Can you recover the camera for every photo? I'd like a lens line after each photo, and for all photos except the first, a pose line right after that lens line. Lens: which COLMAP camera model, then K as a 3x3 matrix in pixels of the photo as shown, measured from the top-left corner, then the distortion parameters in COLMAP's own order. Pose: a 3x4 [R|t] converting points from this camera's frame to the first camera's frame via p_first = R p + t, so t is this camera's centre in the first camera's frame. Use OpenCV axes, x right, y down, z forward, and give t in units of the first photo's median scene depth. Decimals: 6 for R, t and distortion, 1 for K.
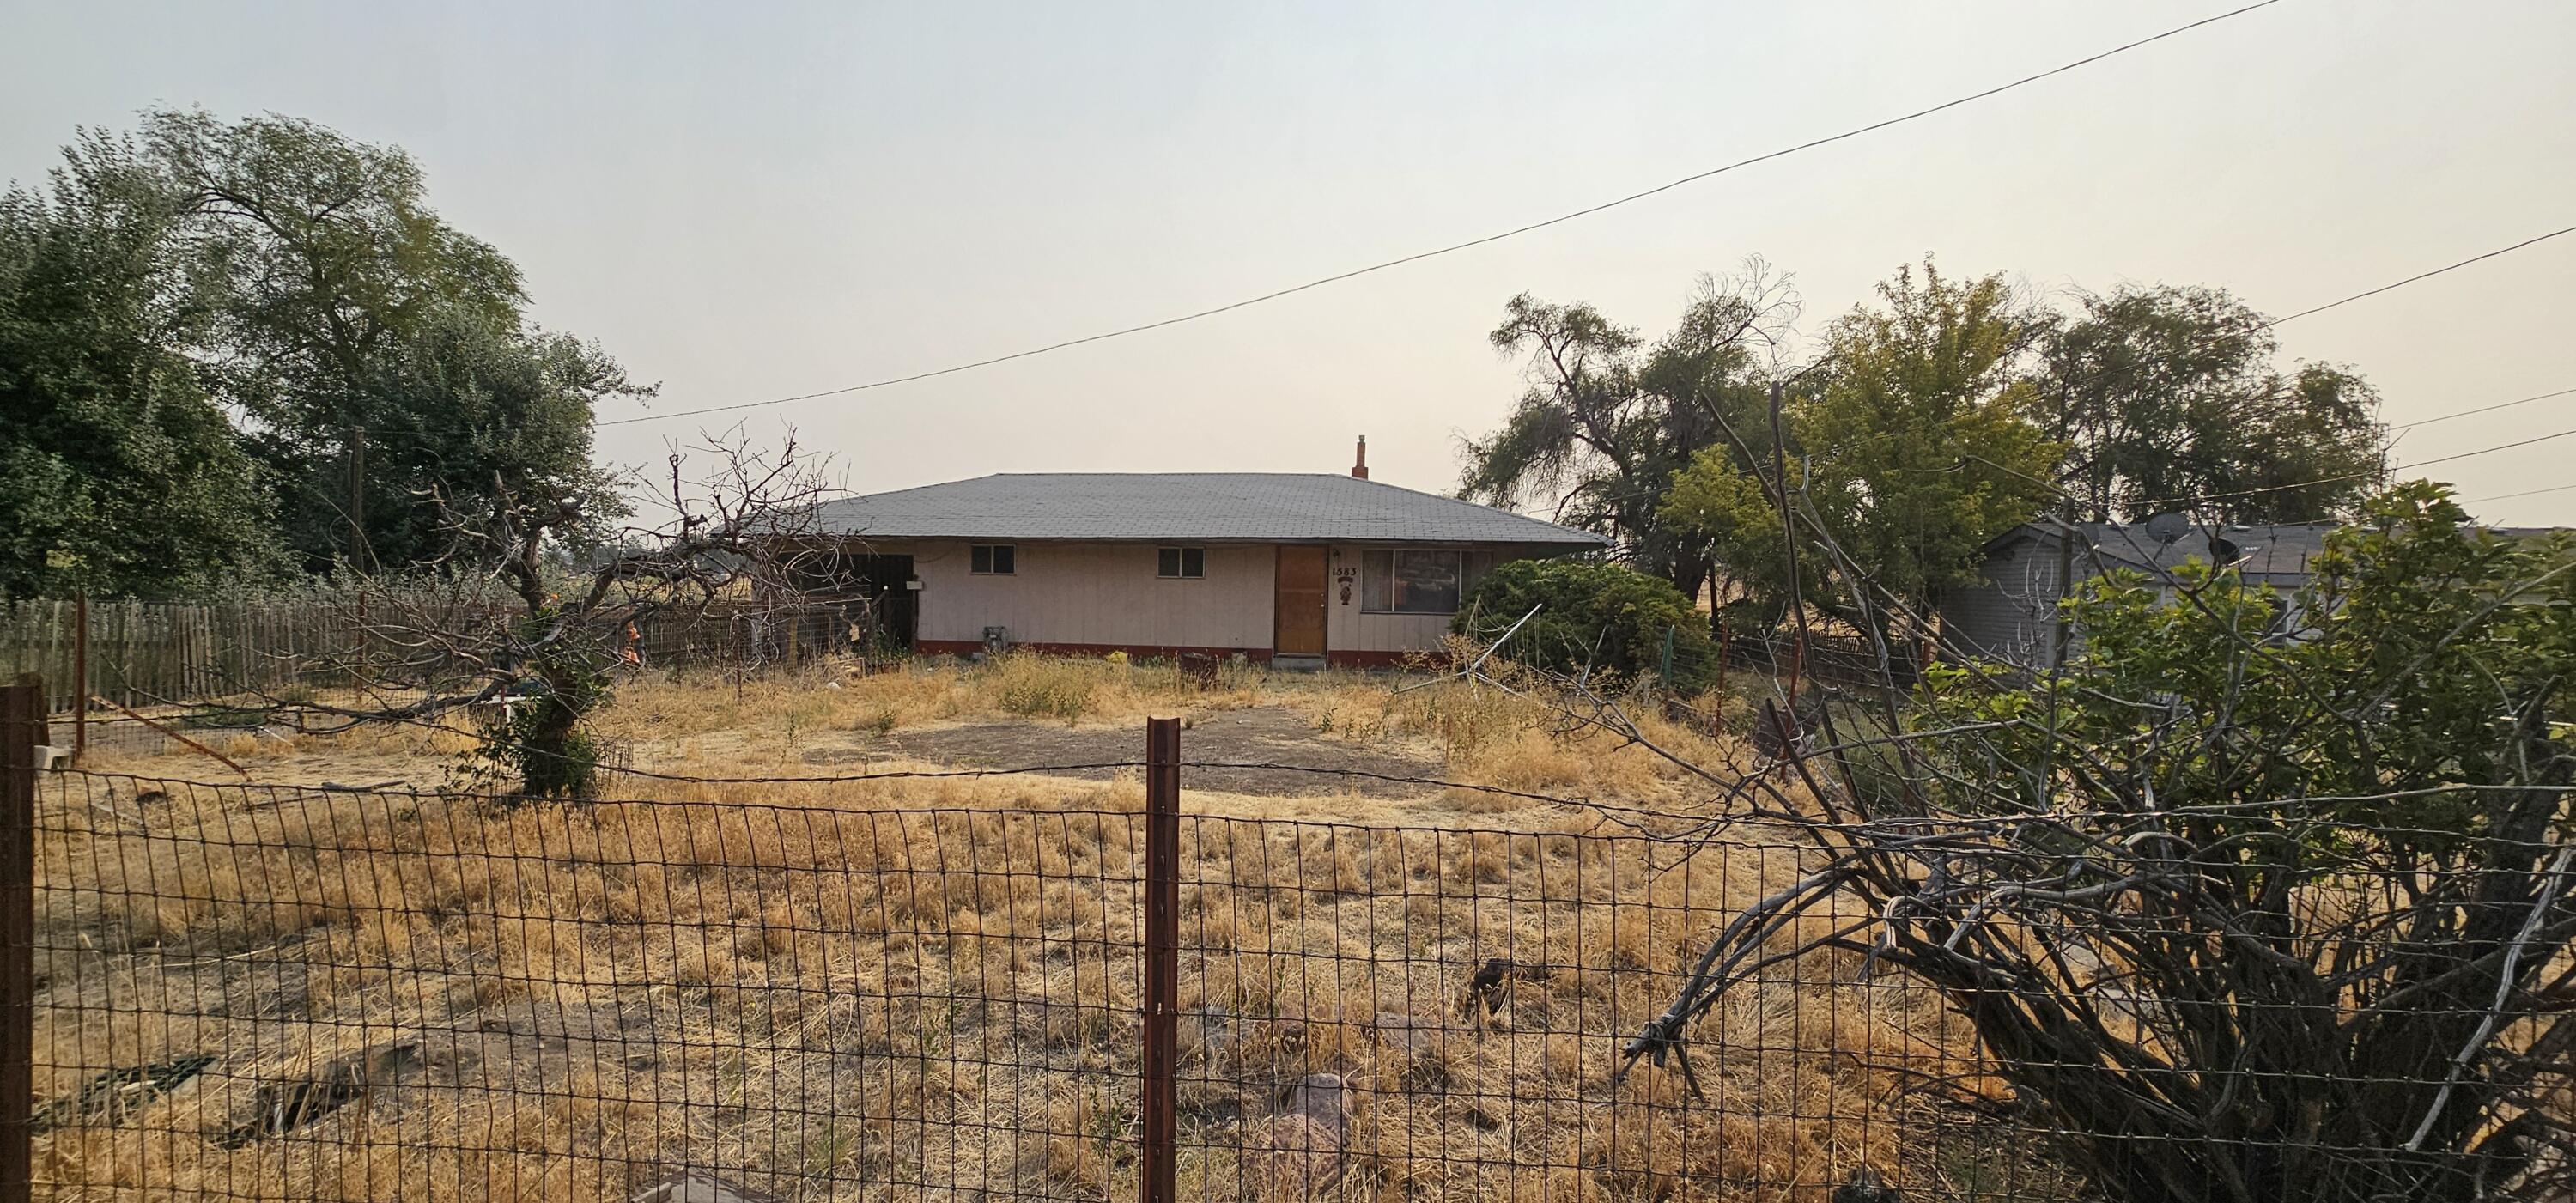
lens RADIAL K [[1050.2, 0, 1194.3], [0, 1050.2, 612.1], [0, 0, 1]] dist [0.001435, -0.000926]
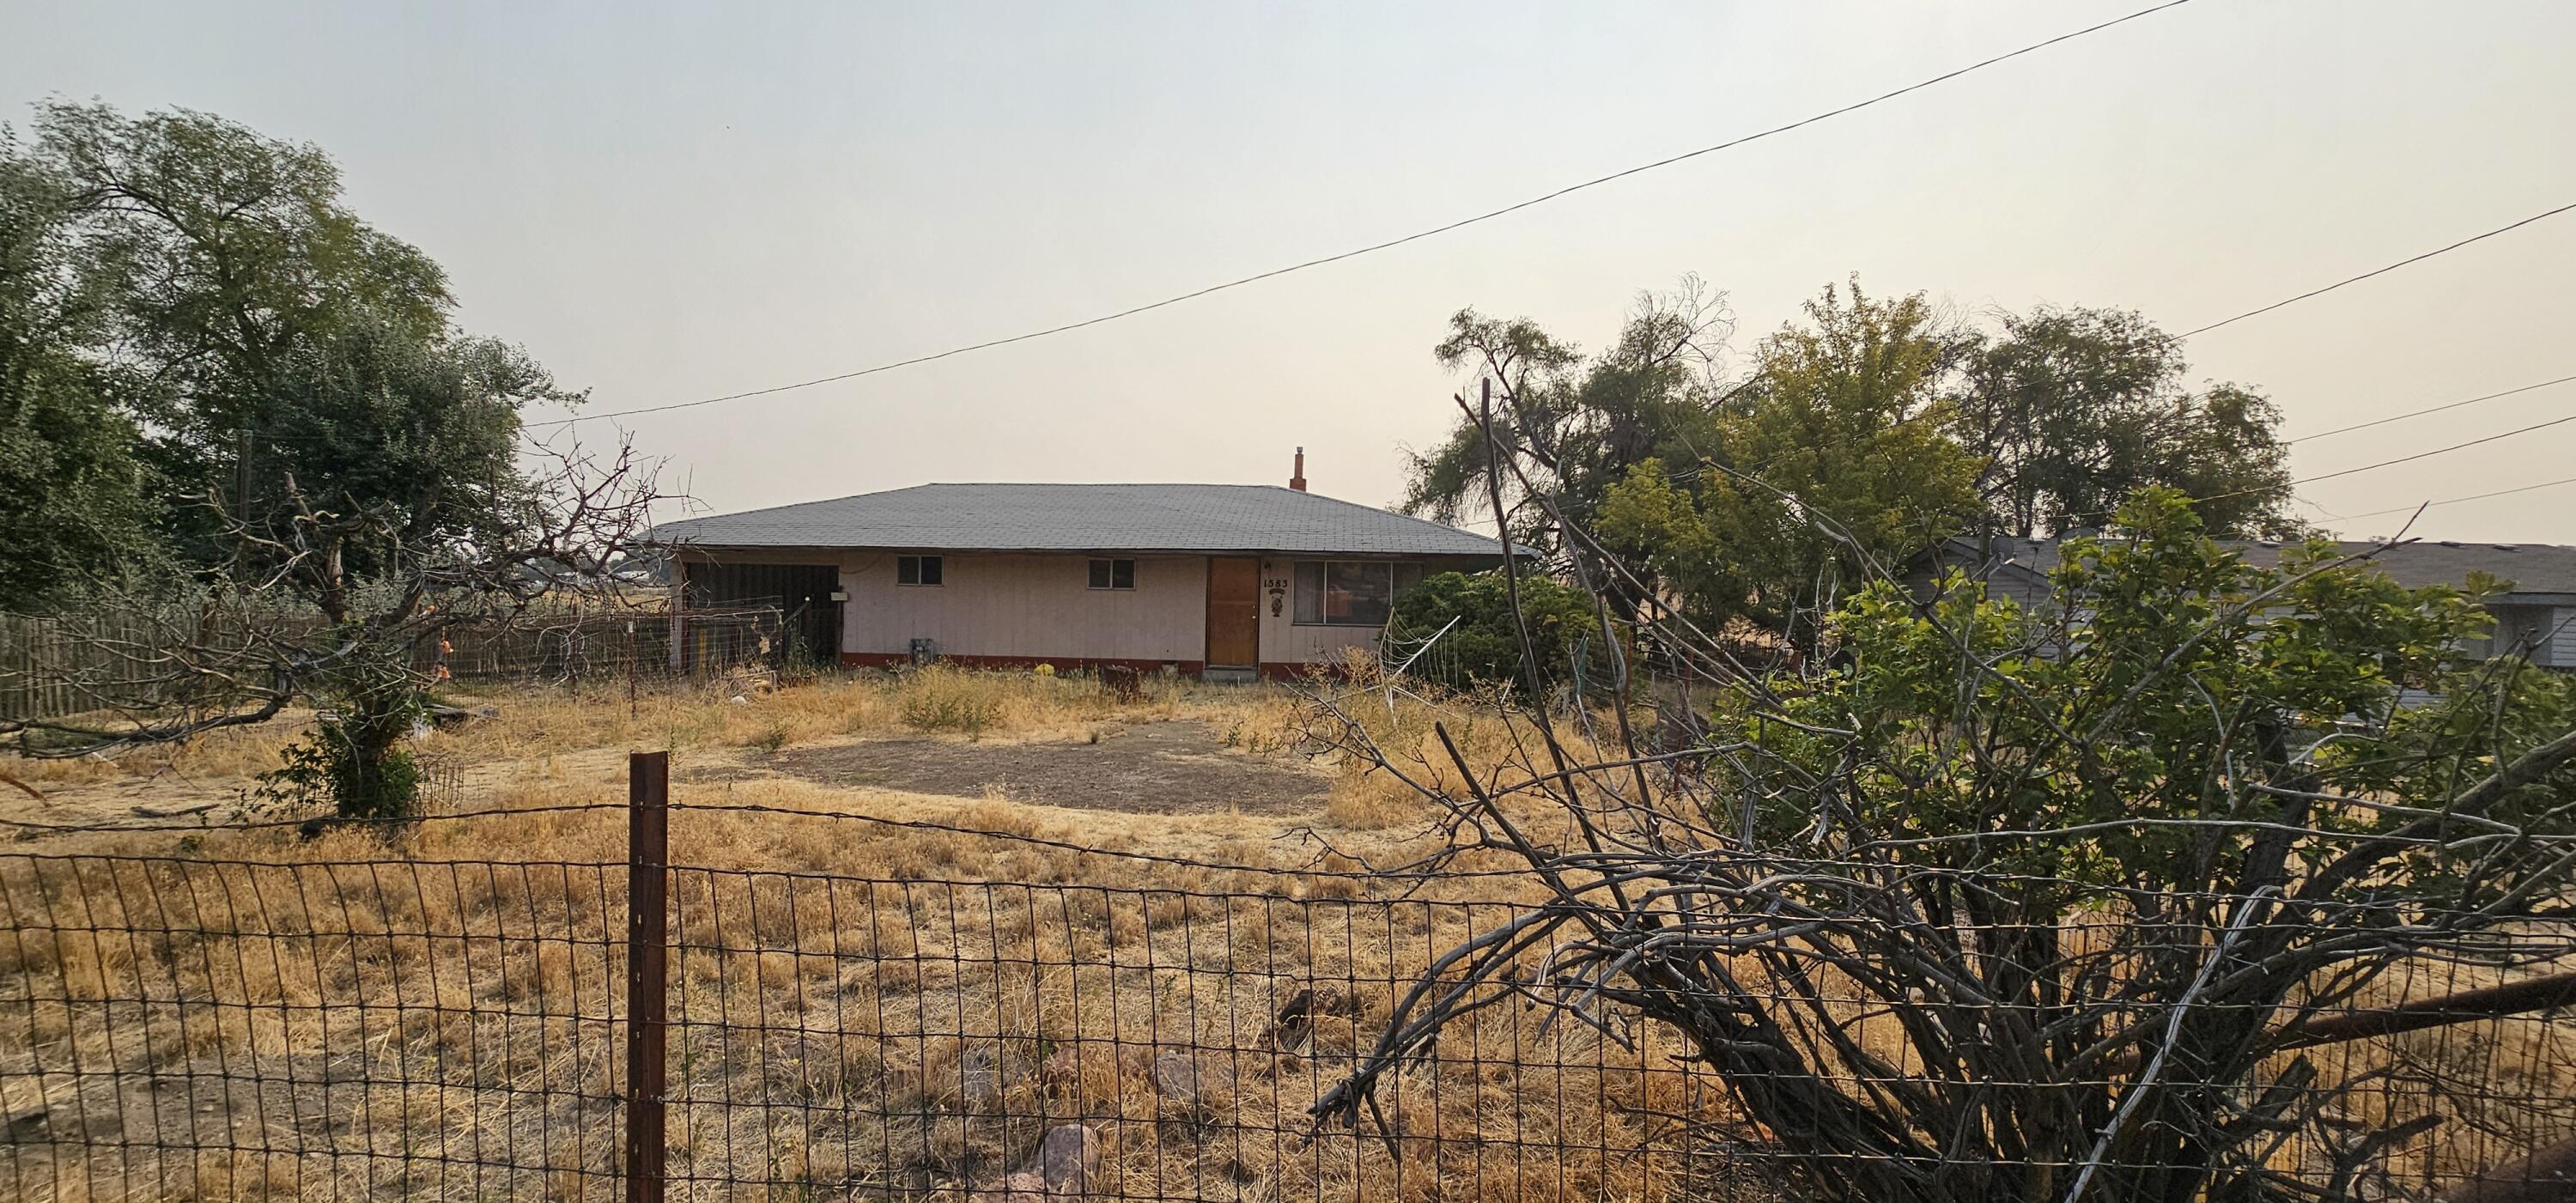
lens RADIAL K [[1050.2, 0, 1192.5], [0, 1050.2, 609.5], [0, 0, 1]] dist [0.001435, -0.000926]
pose [[0.999328, 0.000556, 0.036645, 0.020504], [-0.000058, 0.999907, -0.013602, -0.000191], [-0.036649, 0.013591, 0.999236, 0.006859]]
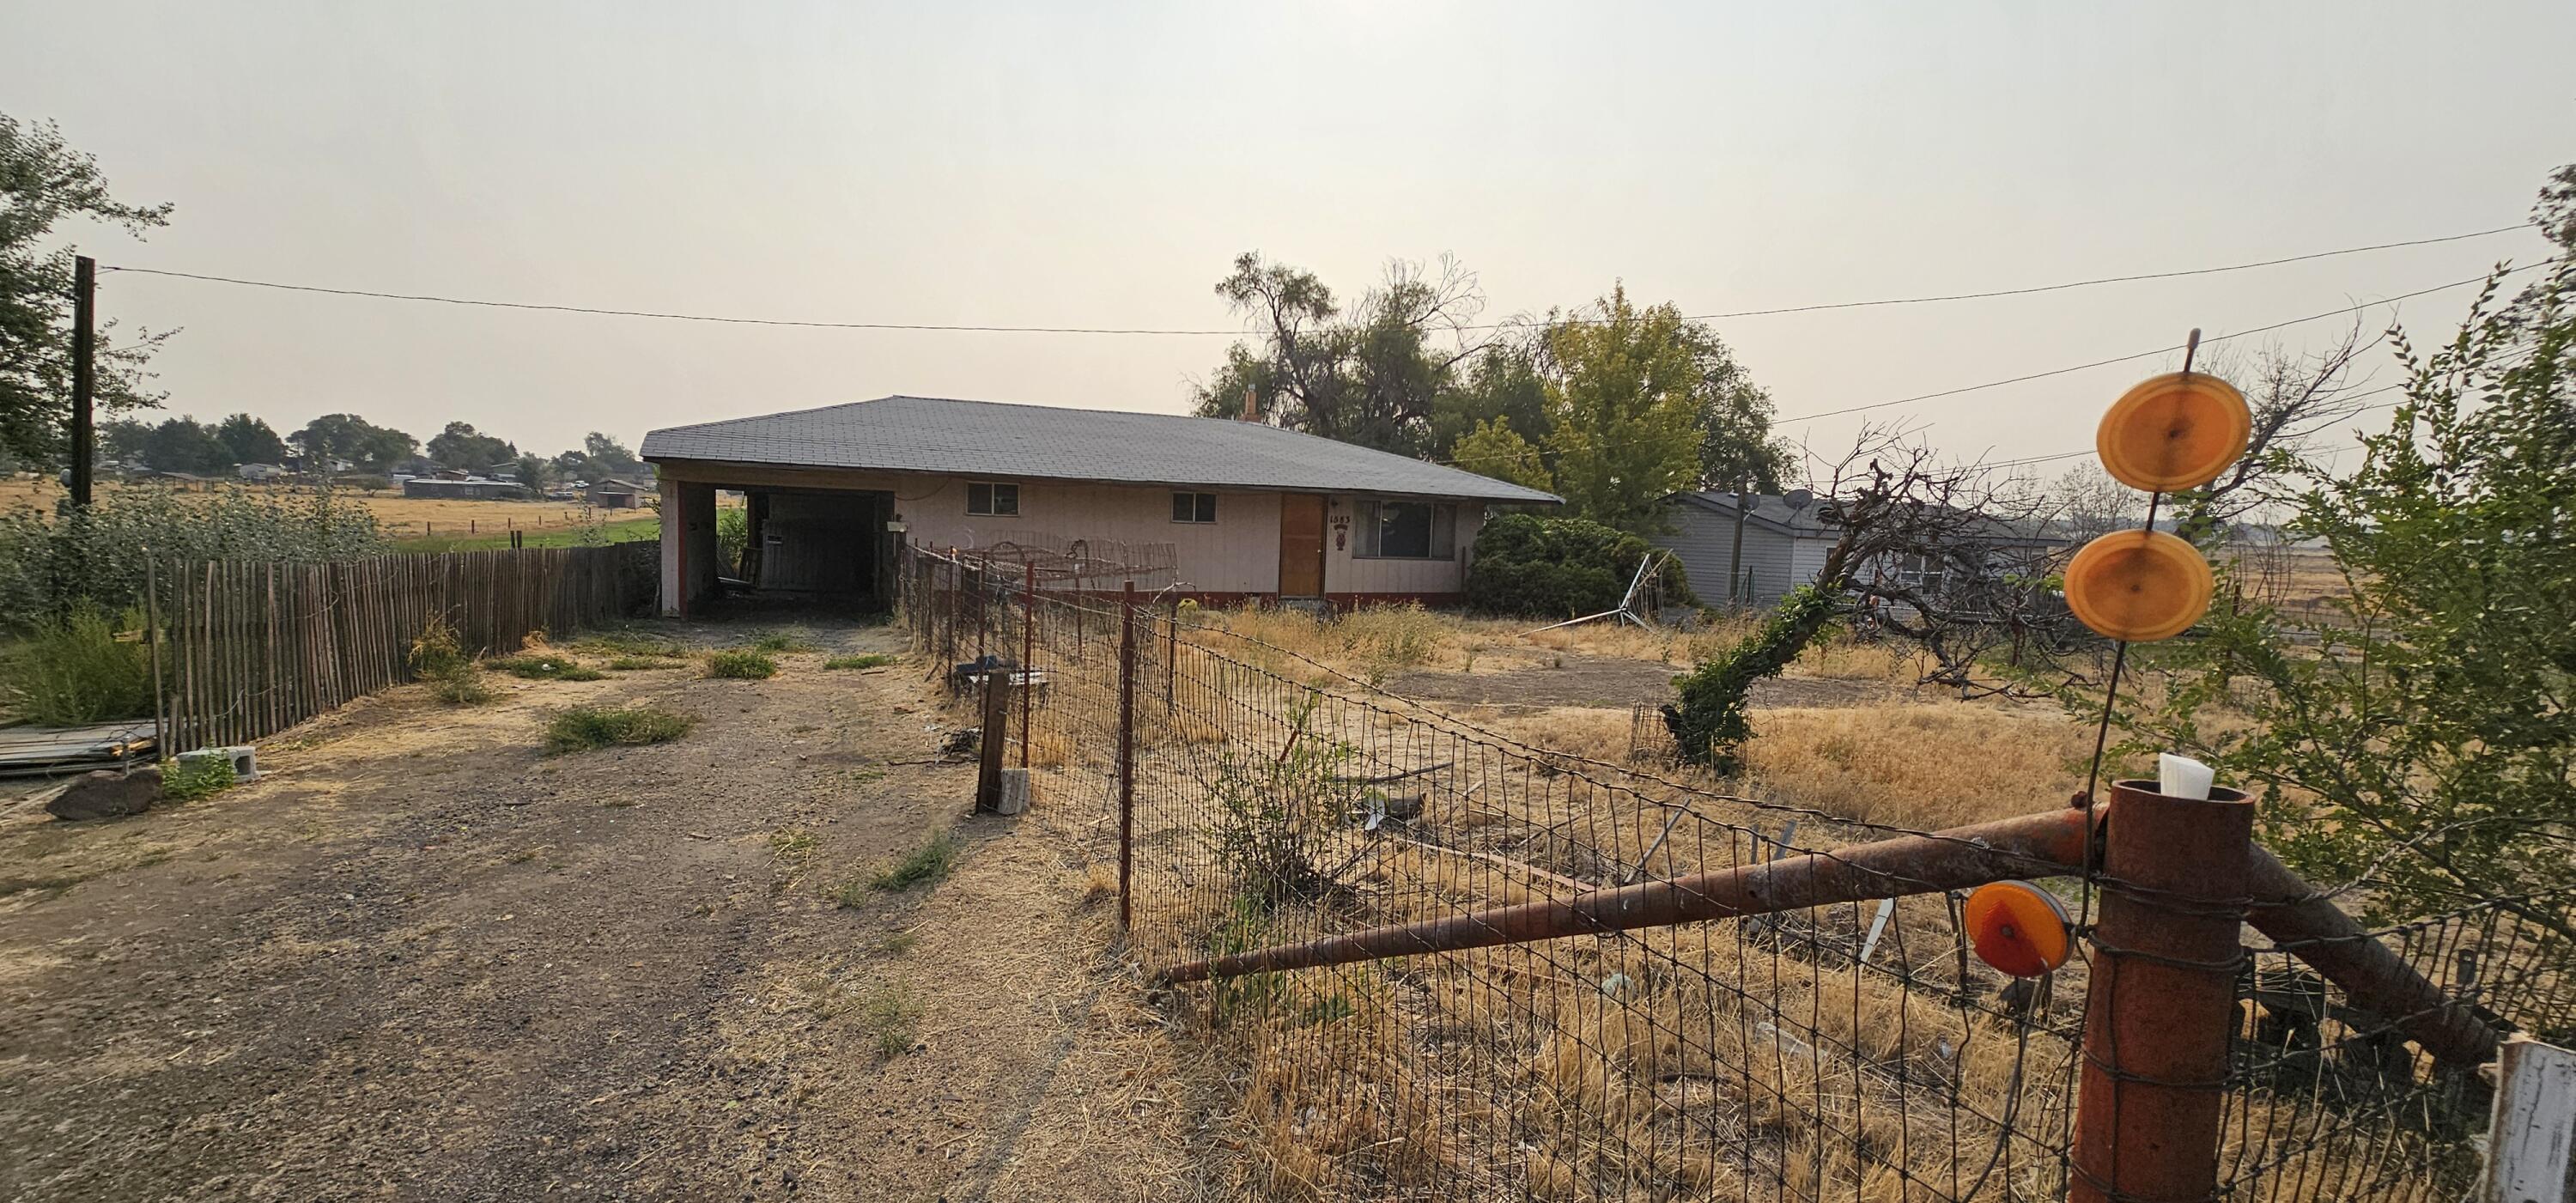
lens RADIAL K [[1050.2, 0, 1306.0], [0, 1050.2, 602.9], [0, 0, 1]] dist [0.001435, -0.000926]
pose [[0.856772, -0.023873, 0.515143, -0.328840], [-0.004232, 0.998569, 0.053315, -0.007635], [-0.515679, -0.047859, 0.855444, 0.065632]]
